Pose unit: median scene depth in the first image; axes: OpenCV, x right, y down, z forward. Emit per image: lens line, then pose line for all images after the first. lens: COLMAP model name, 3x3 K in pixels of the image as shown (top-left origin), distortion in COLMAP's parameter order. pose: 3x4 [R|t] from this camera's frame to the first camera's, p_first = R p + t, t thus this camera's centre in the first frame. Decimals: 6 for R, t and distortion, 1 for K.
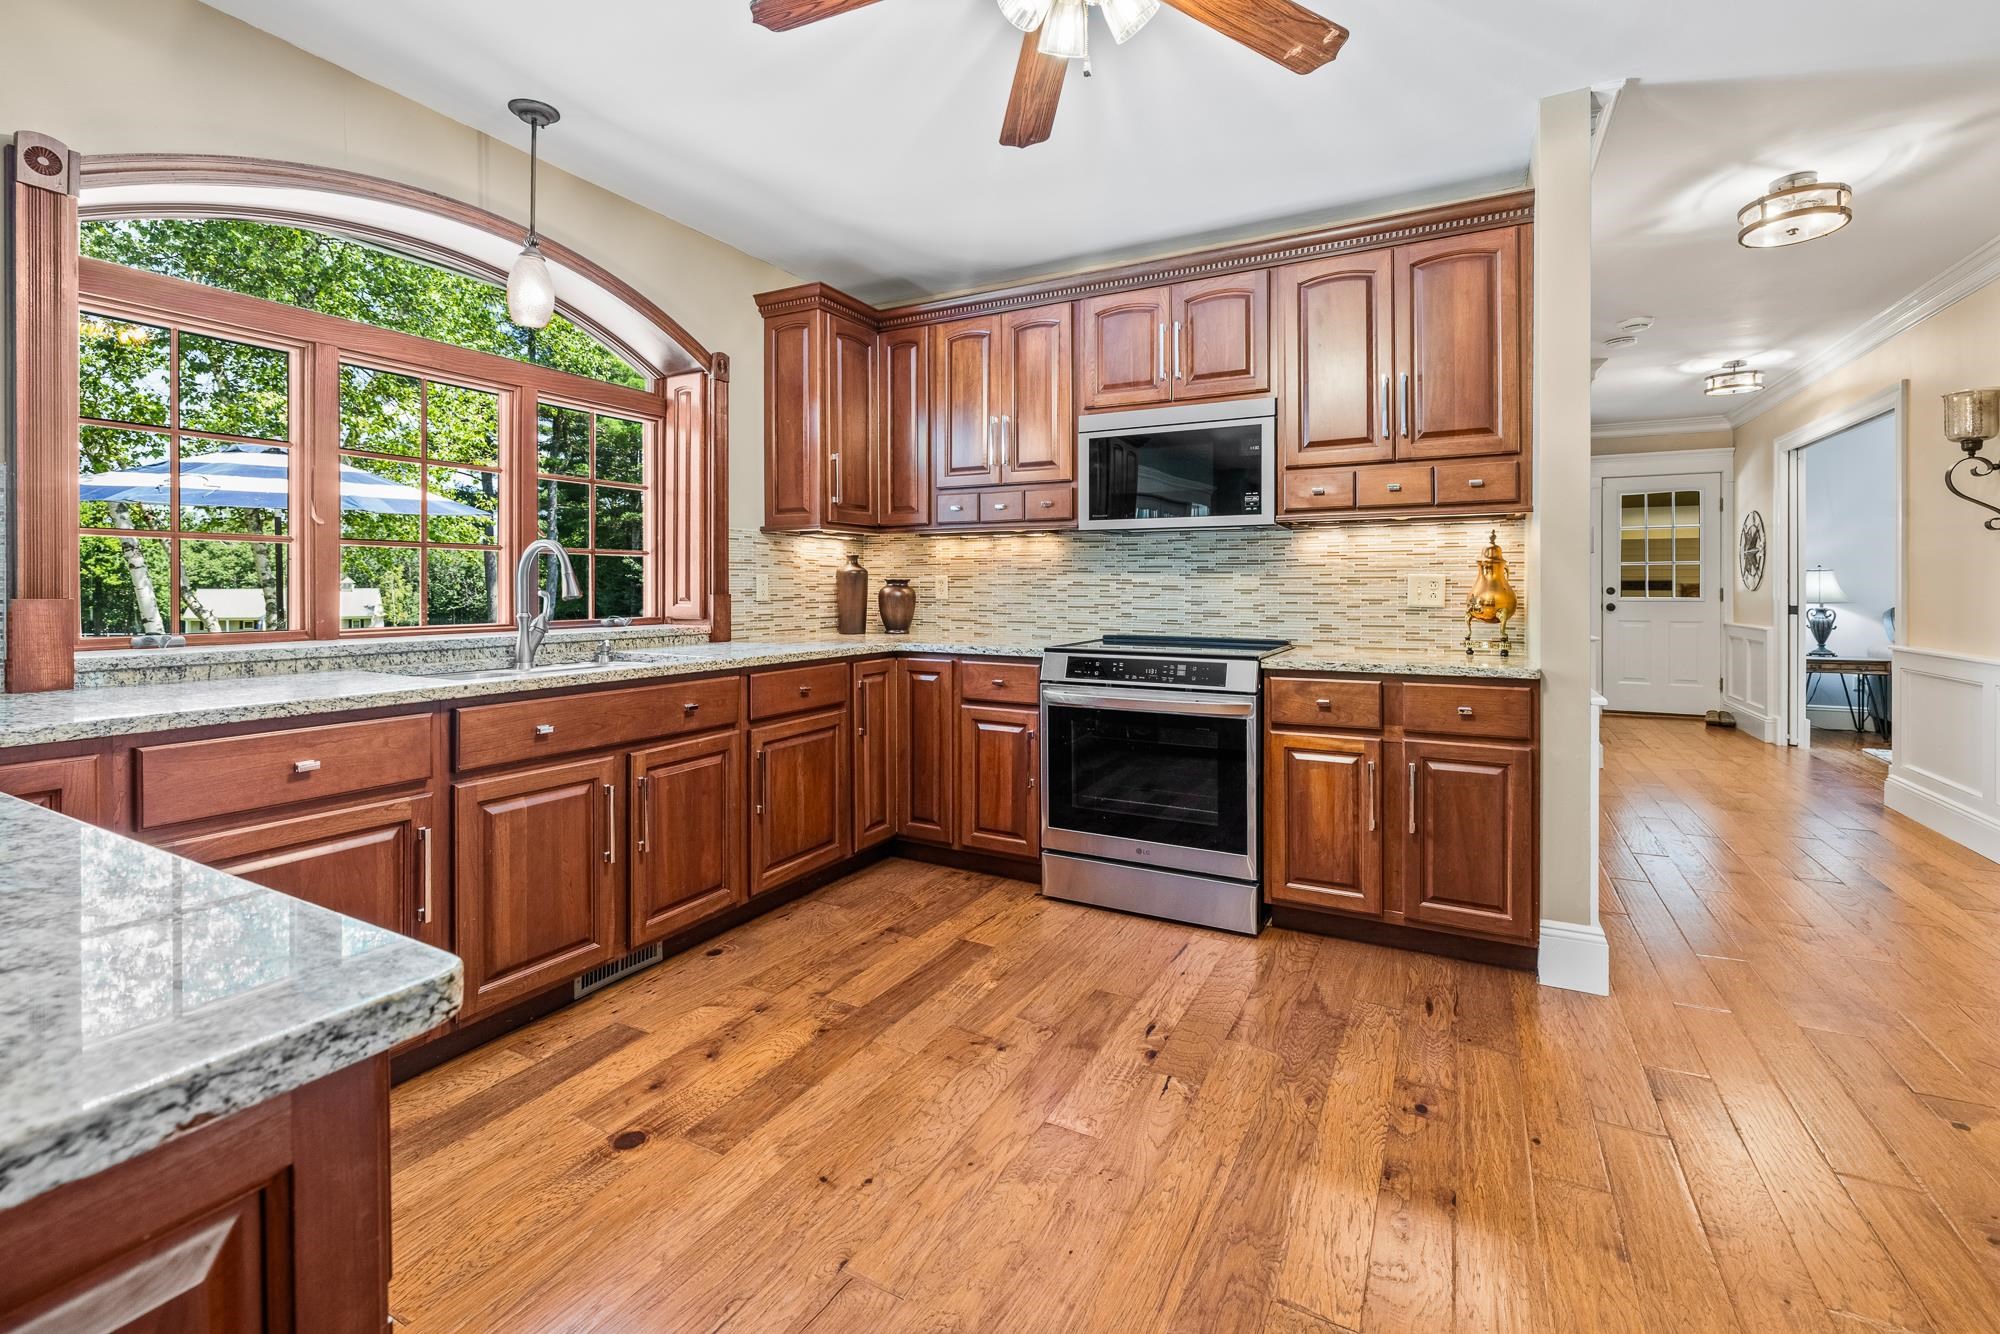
lens RADIAL K [[867.9, 0, 1003.0], [0, 867.9, 585.1], [0, 0, 1]] dist [-0.000338, -0.000140]
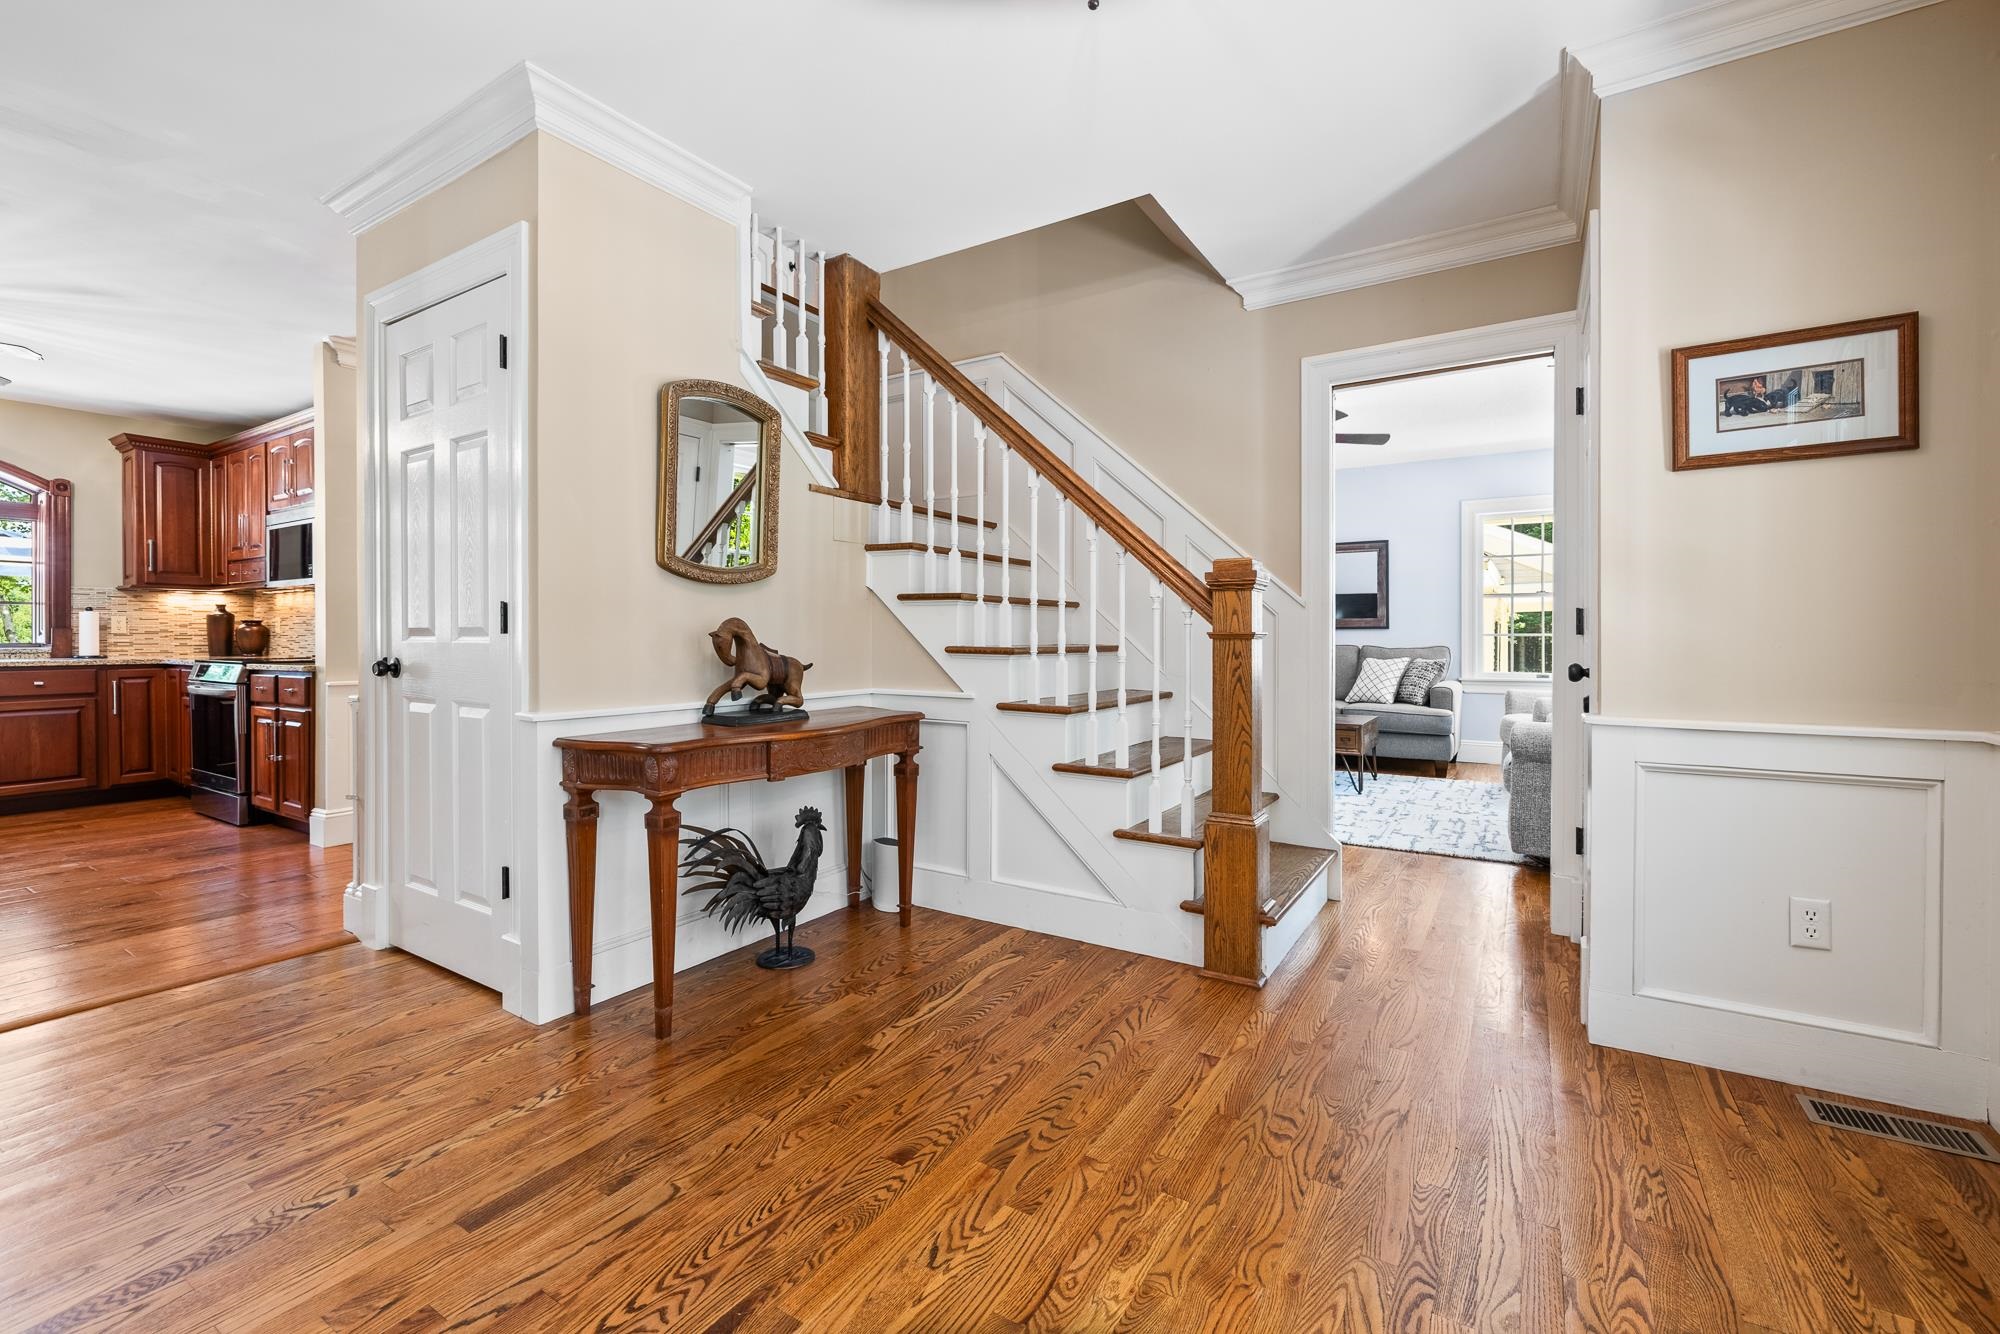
lens RADIAL K [[840.7, 0, 1006.5], [0, 840.7, 644.5], [0, 0, 1]] dist [-0.001874, -0.000137]
pose [[0.997678, 0.001049, -0.068104, 1.638103], [-0.000426, 0.999958, 0.009165, 0.027214], [0.068111, -0.009114, 0.997636, -0.464715]]
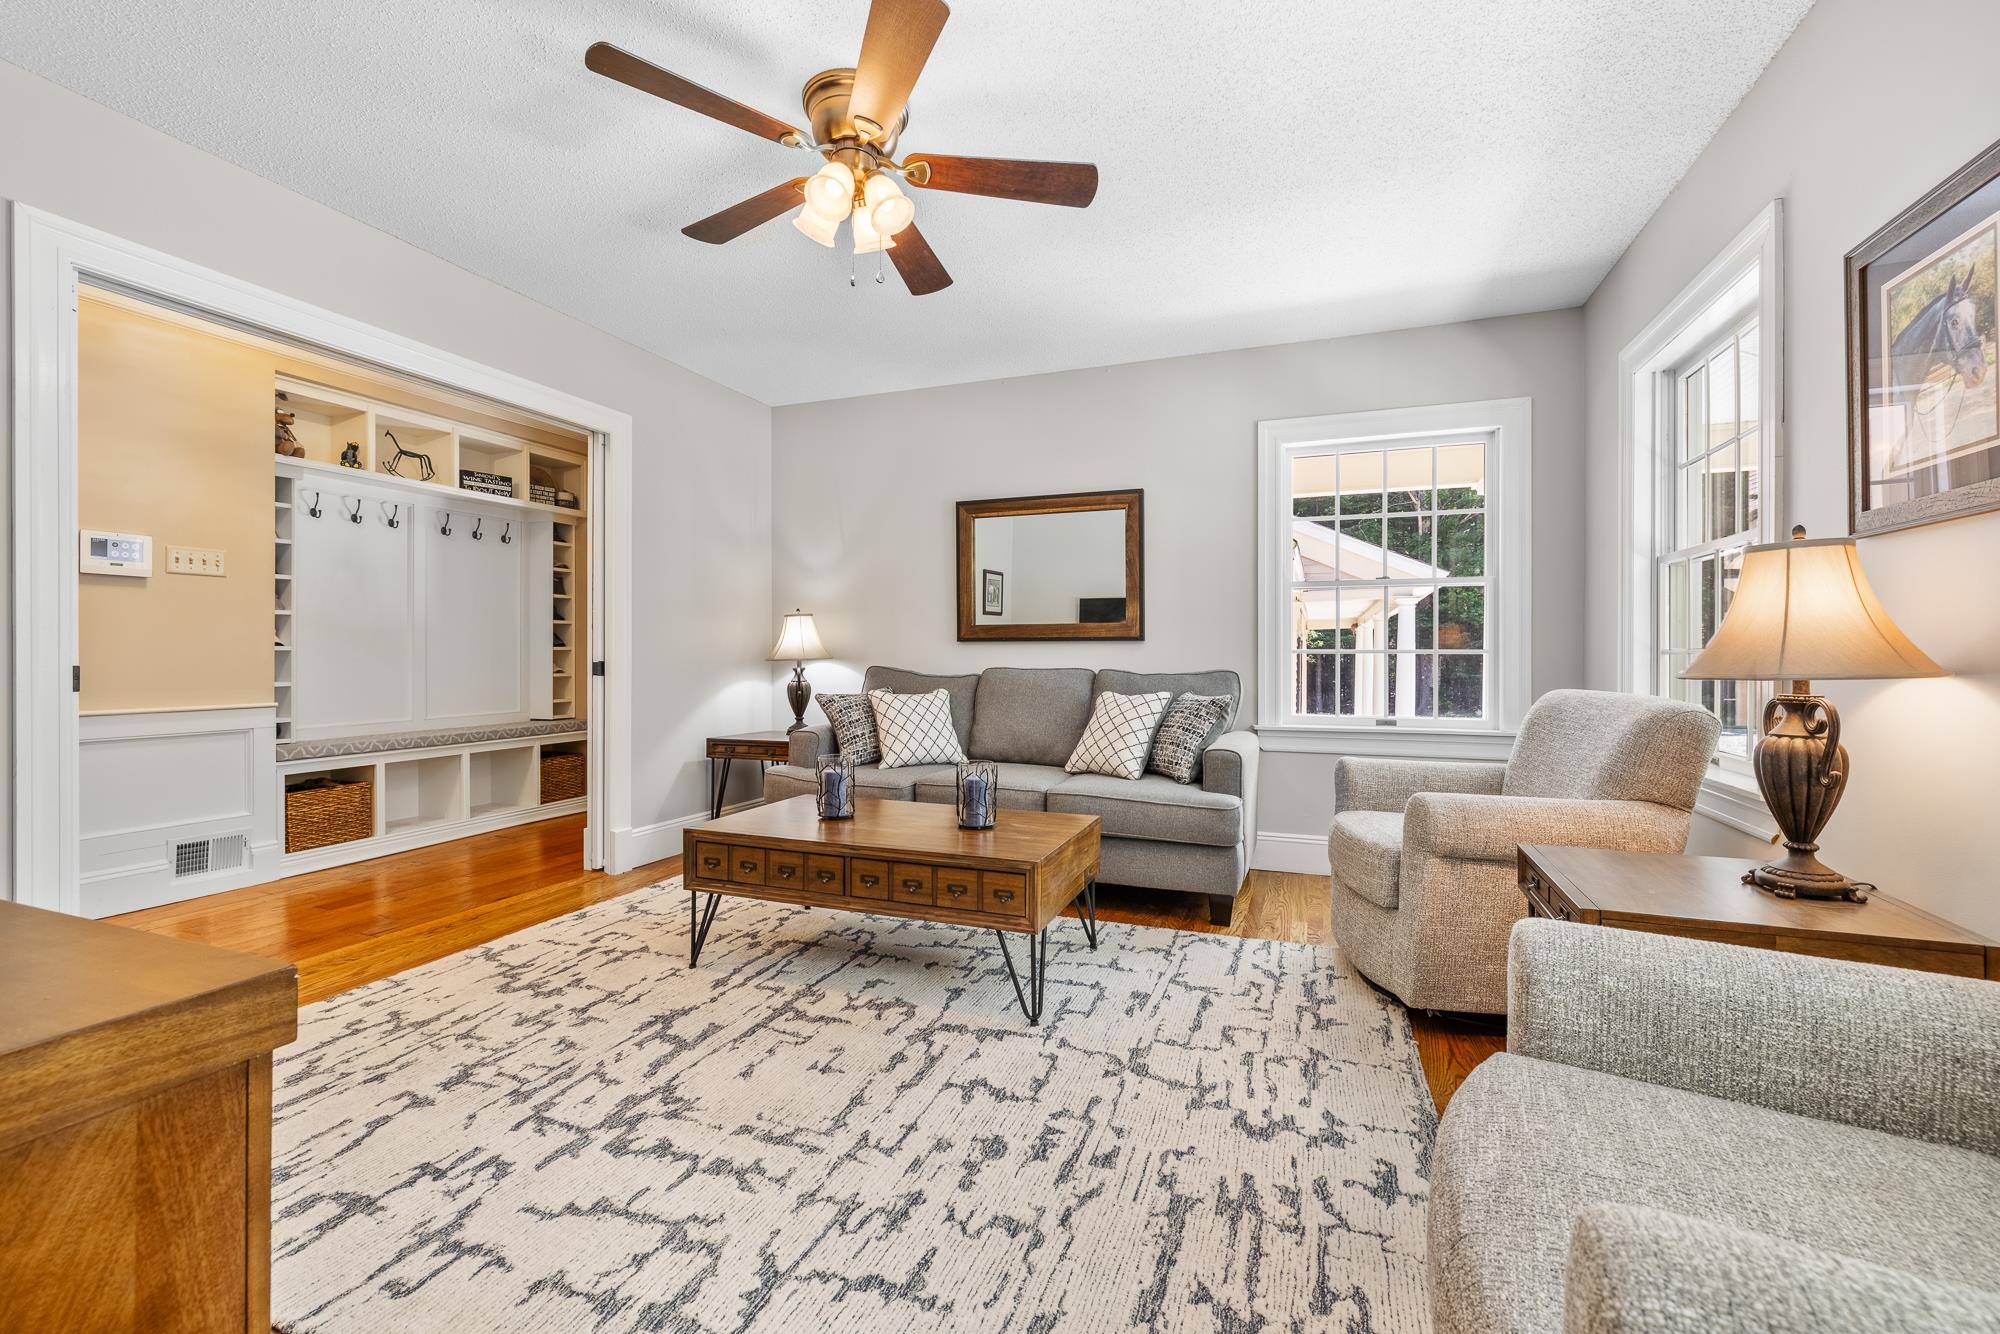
lens RADIAL K [[834.4, 0, 998.1], [0, 834.4, 658.9], [0, 0, 1]] dist [-0.000787, -0.000181]
pose [[0.993215, -0.001042, 0.116292, 2.113546], [0.000362, 0.999983, 0.005863, 0.026138], [-0.116296, -0.005781, 0.993198, 0.549050]]
